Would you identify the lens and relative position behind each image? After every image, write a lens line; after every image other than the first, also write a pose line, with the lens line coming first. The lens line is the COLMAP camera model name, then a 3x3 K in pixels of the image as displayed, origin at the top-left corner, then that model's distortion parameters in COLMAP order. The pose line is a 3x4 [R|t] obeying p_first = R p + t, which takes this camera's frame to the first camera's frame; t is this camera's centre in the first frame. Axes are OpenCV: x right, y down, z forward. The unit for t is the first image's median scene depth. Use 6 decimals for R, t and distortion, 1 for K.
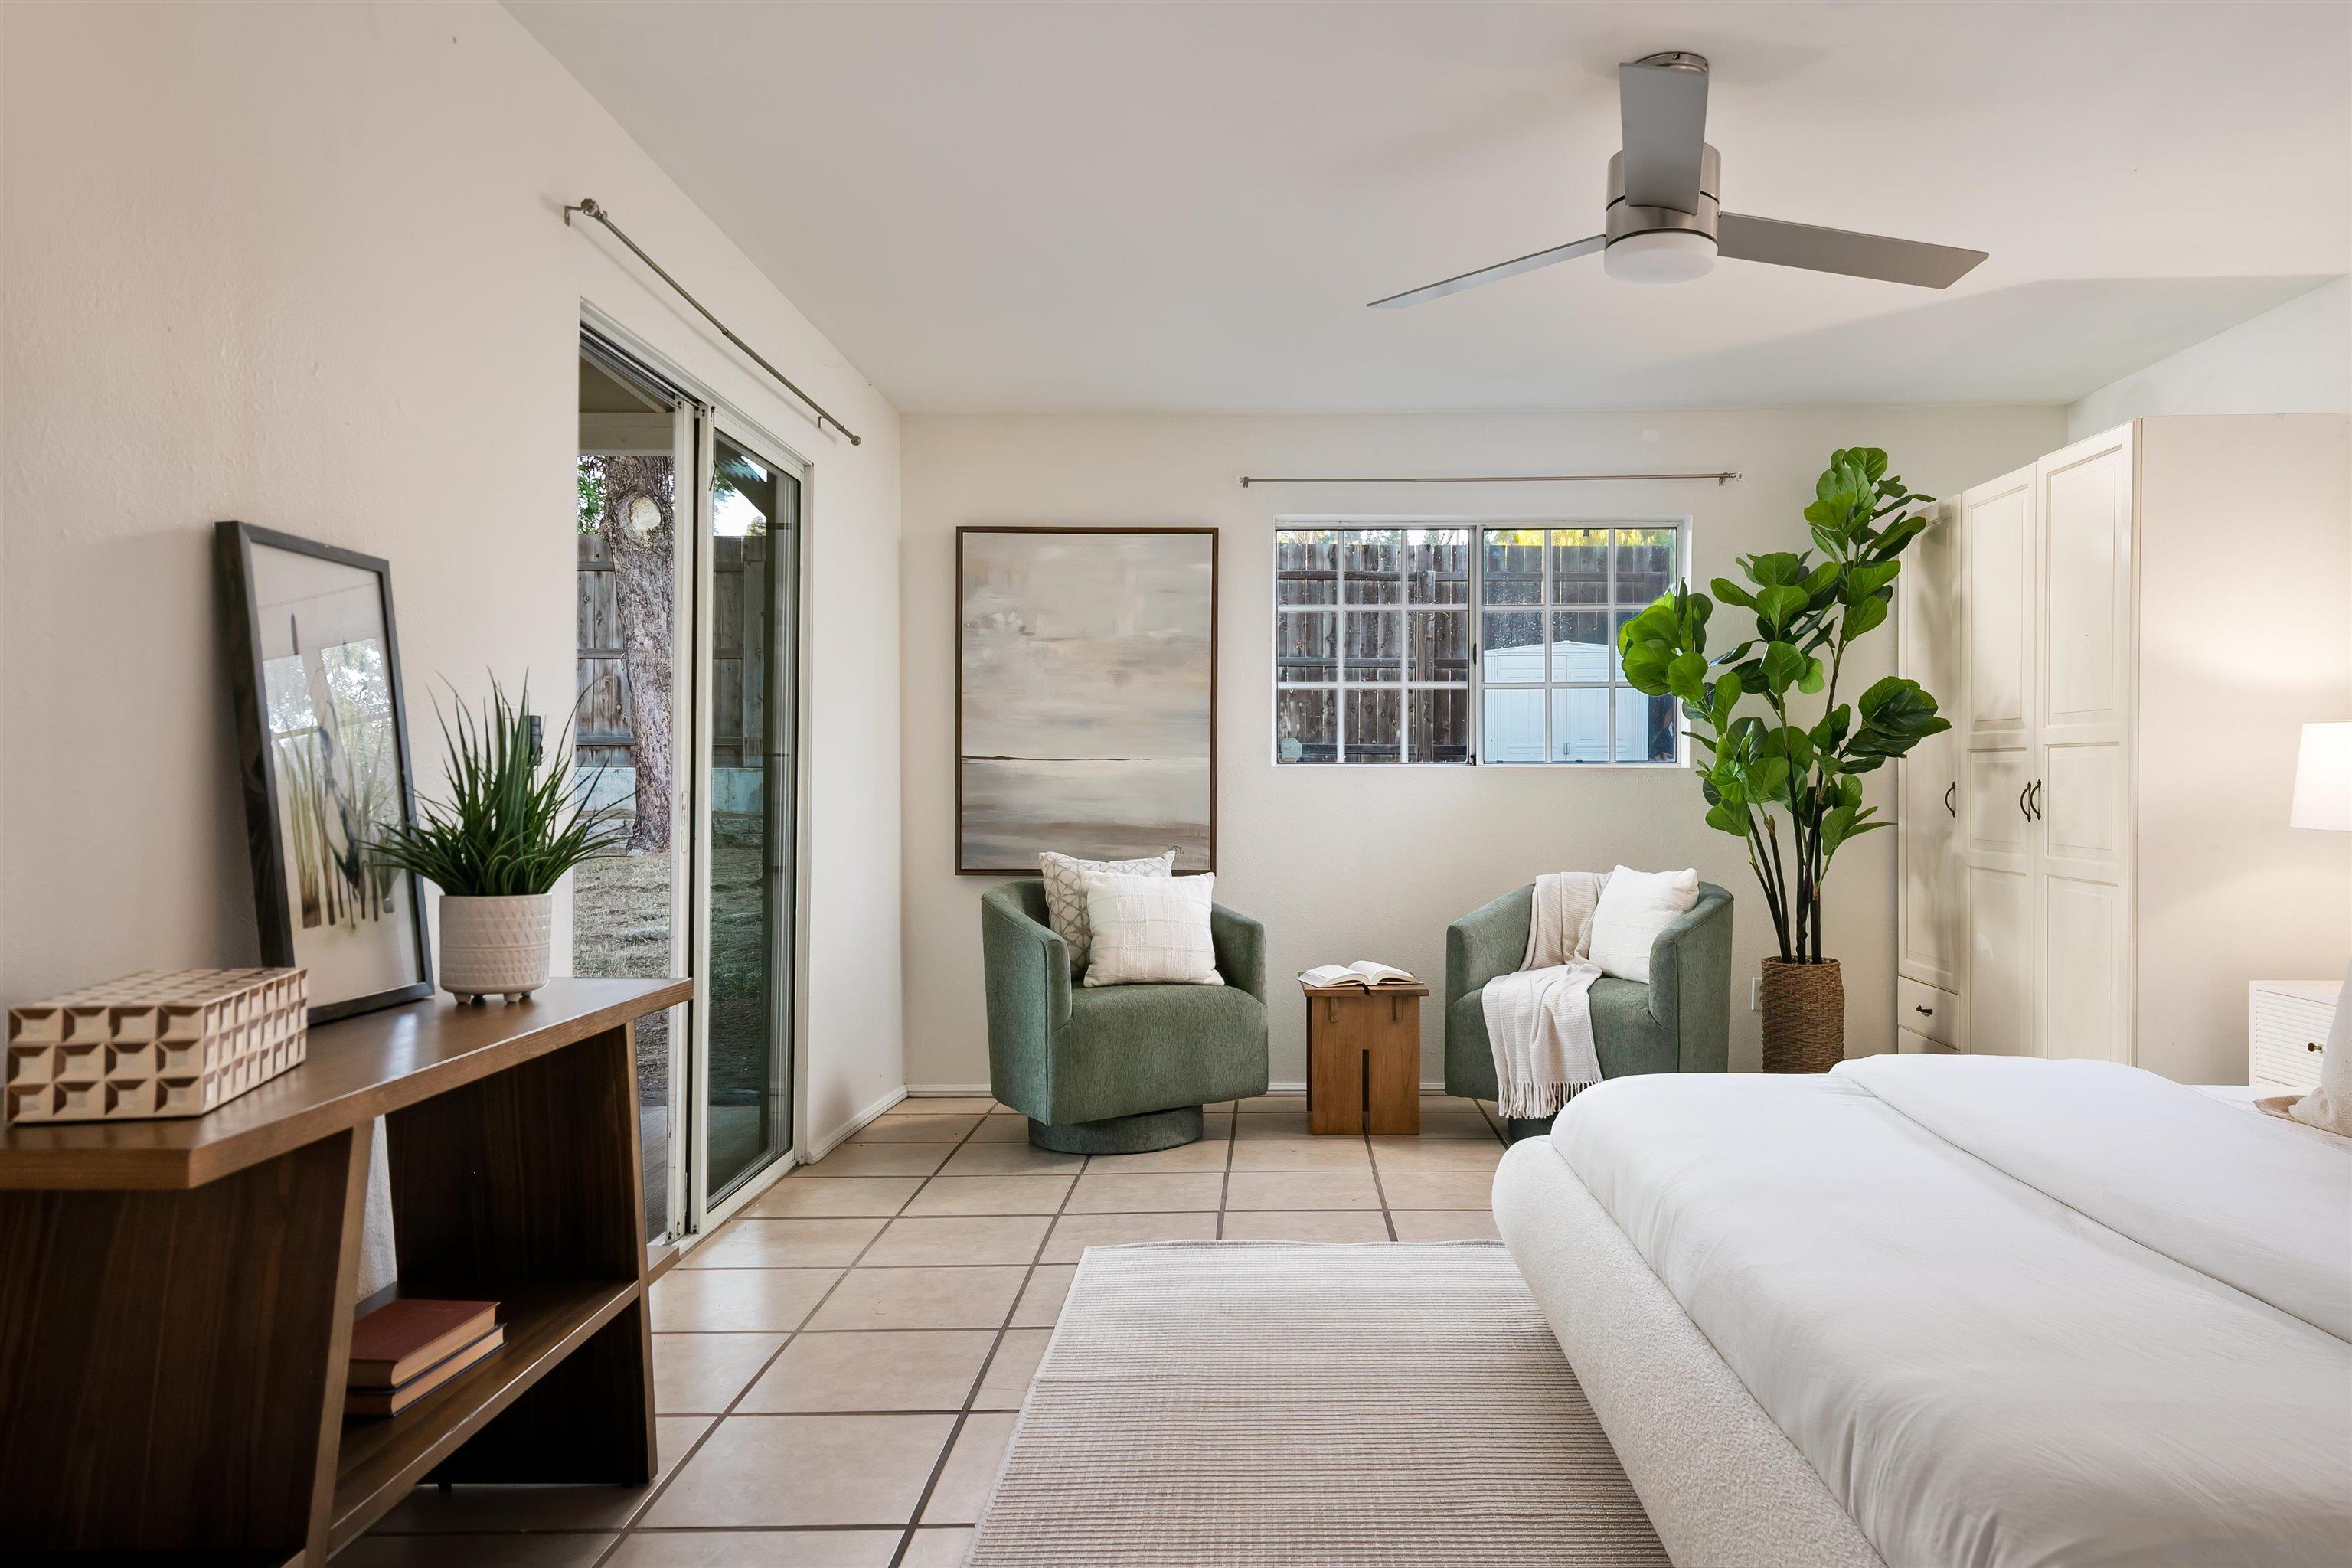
lens RADIAL K [[1559.8, 0, 1248.7], [0, 1559.8, 782.9], [0, 0, 1]] dist [0.033880, 0.000169]
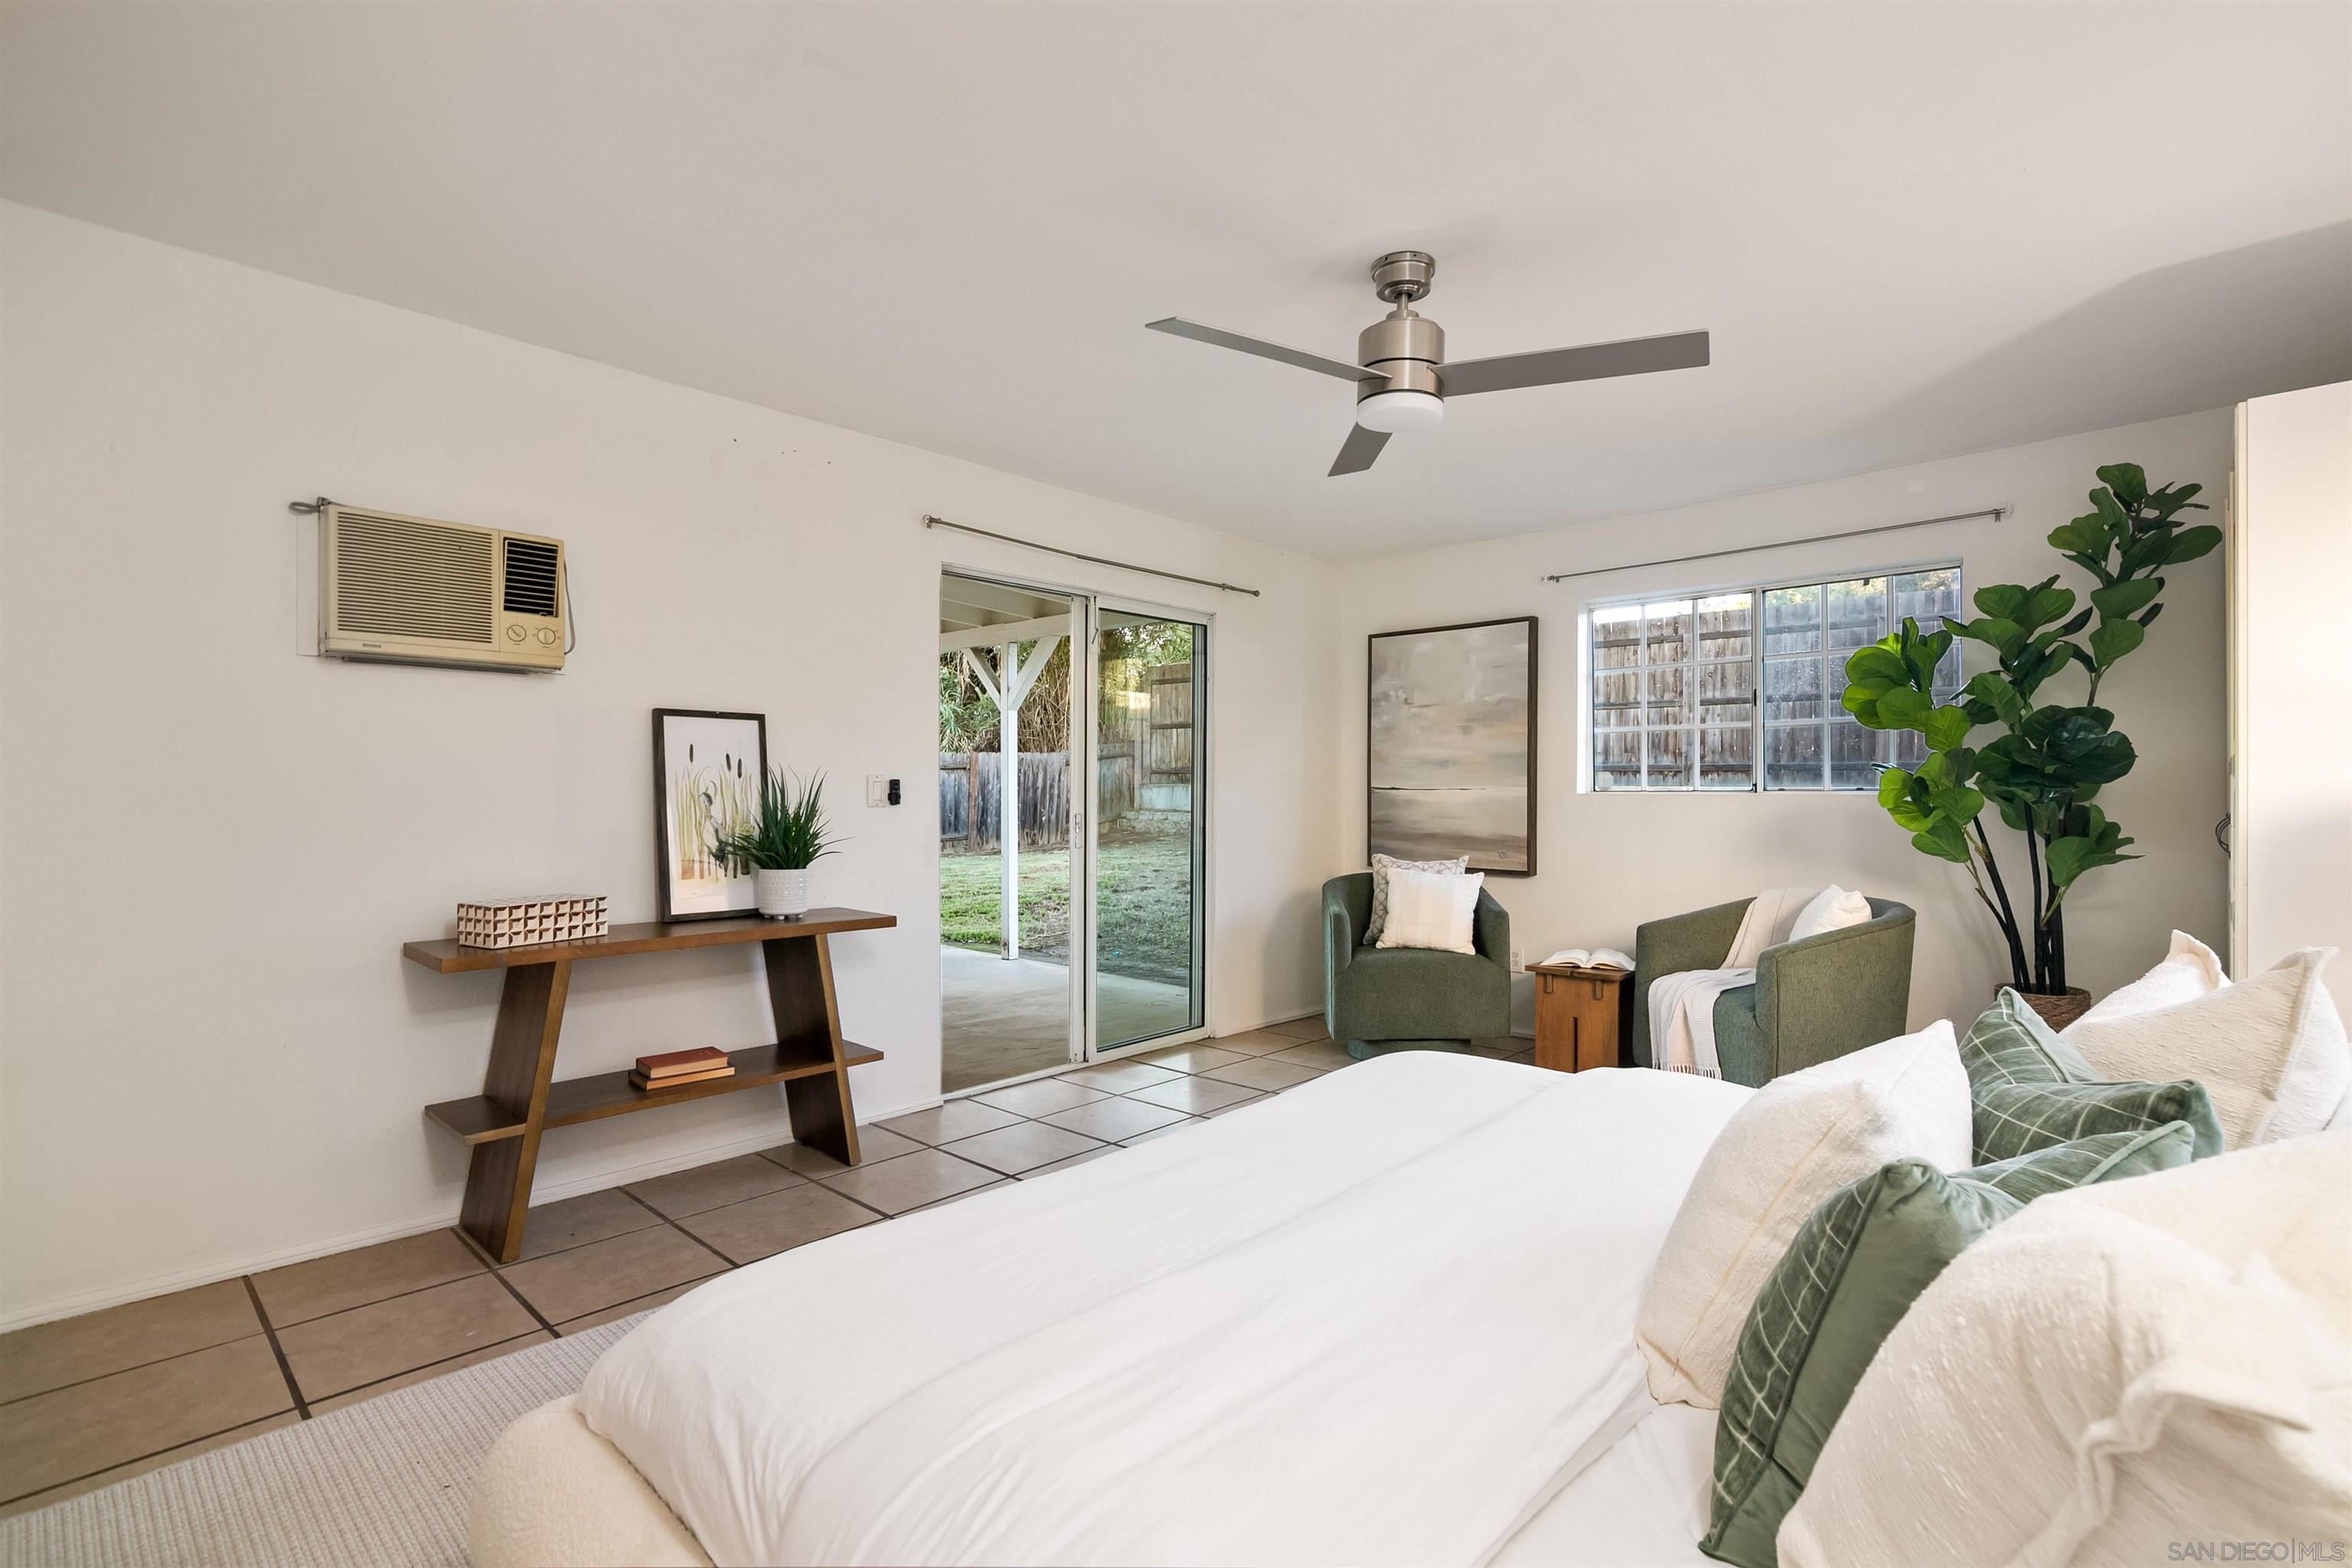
lens RADIAL K [[1070.5, 0, 1203.3], [0, 1070.5, 792.3], [0, 0, 1]] dist [-0.003276, -0.000132]
pose [[0.747172, -0.003158, -0.664624, 0.380609], [0.003782, 0.999993, -0.000501, -0.012498], [0.664620, -0.002139, 0.747178, 0.123683]]
